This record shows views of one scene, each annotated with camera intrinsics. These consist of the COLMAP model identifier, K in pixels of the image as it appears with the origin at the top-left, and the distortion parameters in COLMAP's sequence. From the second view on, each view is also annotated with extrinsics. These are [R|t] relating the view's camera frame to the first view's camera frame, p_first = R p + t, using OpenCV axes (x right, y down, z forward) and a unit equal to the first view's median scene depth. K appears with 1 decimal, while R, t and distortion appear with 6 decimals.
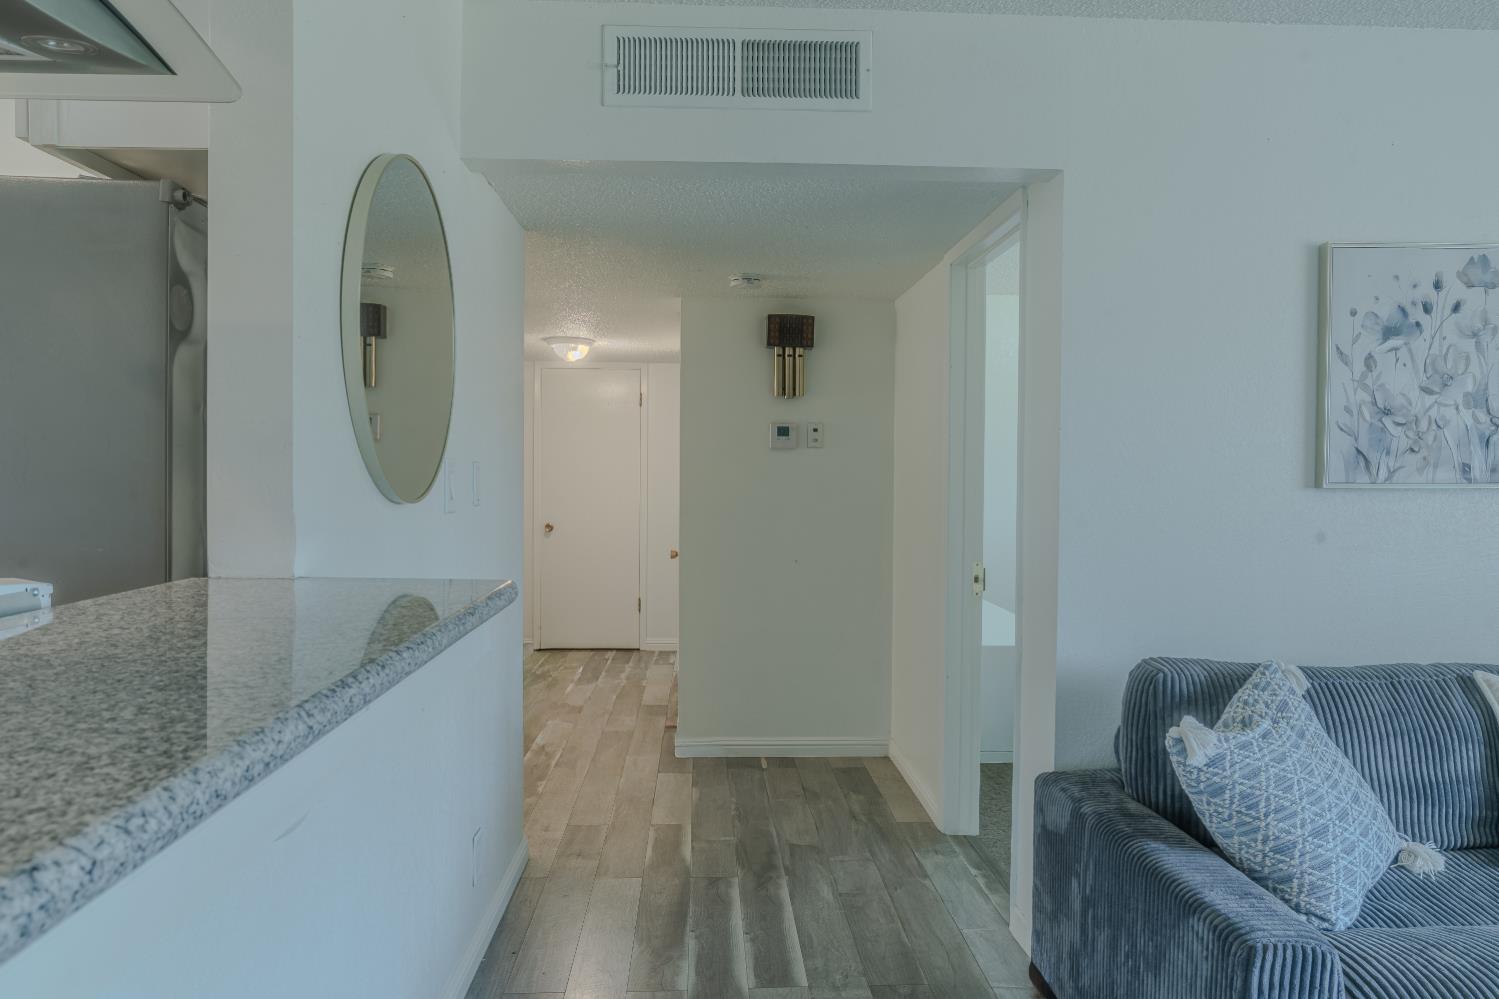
lens RADIAL K [[1039.5, 0, 741.9], [0, 1039.5, 498.8], [0, 0, 1]] dist [0.005659, 0.001491]
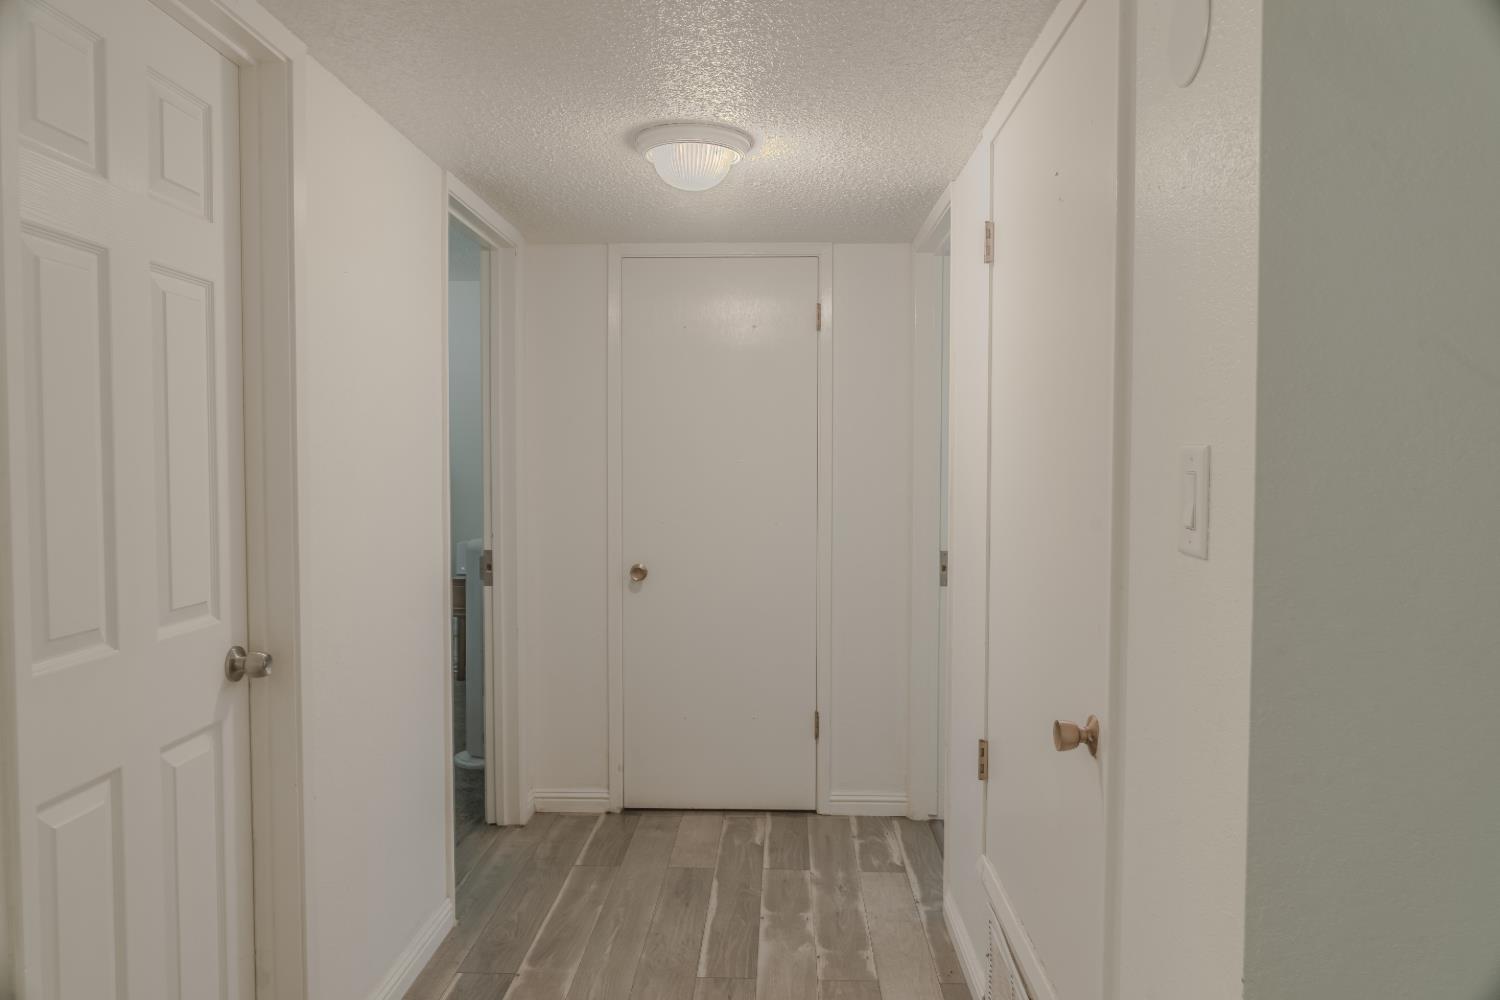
lens RADIAL K [[1040.2, 0, 752.2], [0, 1040.2, 501.9], [0, 0, 1]] dist [0.005659, 0.001491]
pose [[0.997700, -0.004386, -0.067637, -0.099506], [0.005013, 0.999946, 0.009106, -0.011638], [0.067593, -0.009424, 0.997668, 0.517690]]
